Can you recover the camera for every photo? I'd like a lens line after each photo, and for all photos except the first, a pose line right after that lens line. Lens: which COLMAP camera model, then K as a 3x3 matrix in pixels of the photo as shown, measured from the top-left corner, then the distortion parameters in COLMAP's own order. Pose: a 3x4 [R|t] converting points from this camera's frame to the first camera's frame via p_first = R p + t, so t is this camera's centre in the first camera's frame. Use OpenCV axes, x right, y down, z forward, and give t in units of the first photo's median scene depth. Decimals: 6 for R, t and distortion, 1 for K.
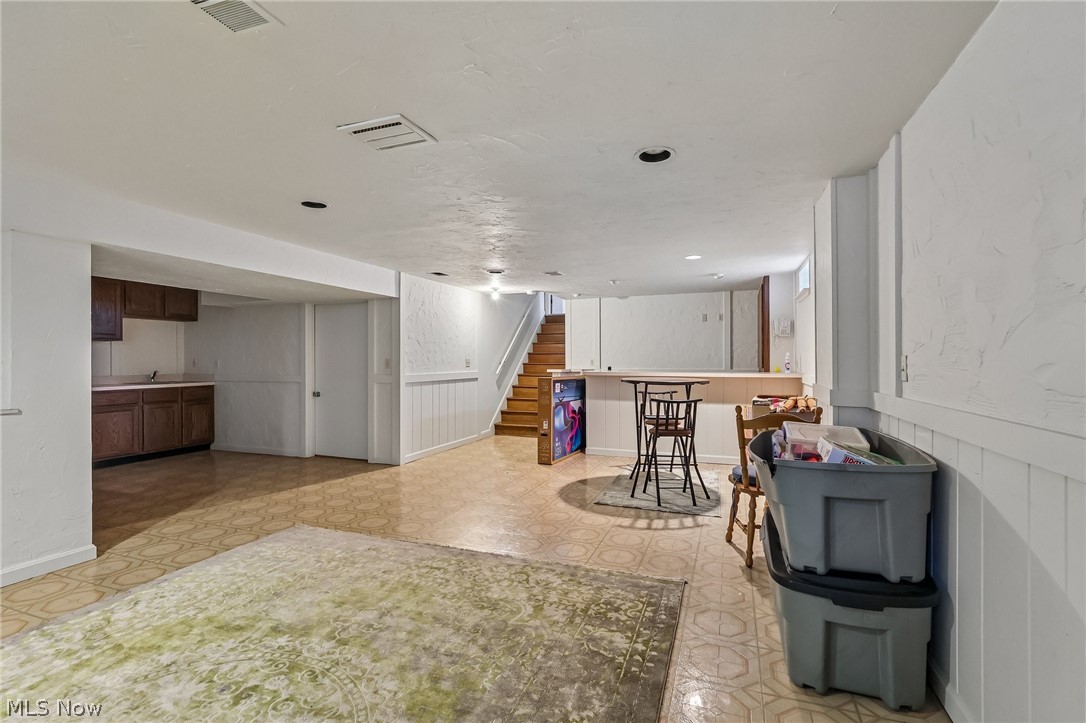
lens RADIAL K [[506.0, 0, 541.3], [0, 506.0, 357.5], [0, 0, 1]] dist [-0.000496, 0.000596]
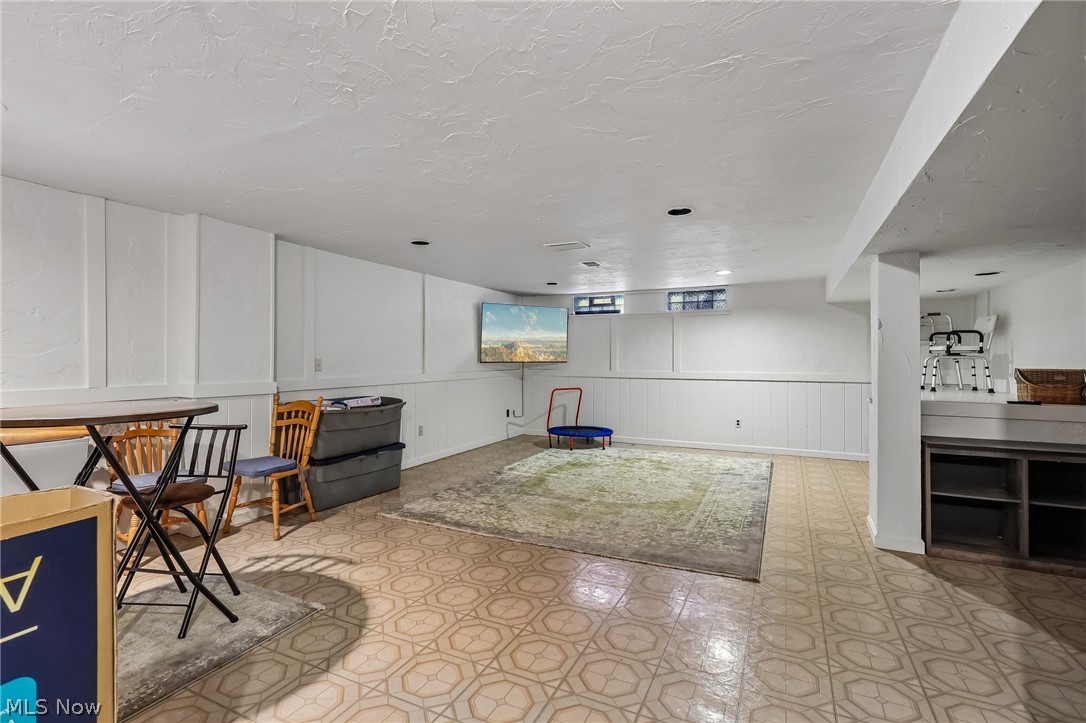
lens RADIAL K [[506.0, 0, 541.3], [0, 506.0, 357.5], [0, 0, 1]] dist [-0.000496, 0.000596]
pose [[-0.996410, -0.000979, 0.084654, -0.223098], [-0.001304, 0.999992, -0.003786, -0.000242], [-0.084650, -0.003883, -0.996403, 1.795041]]
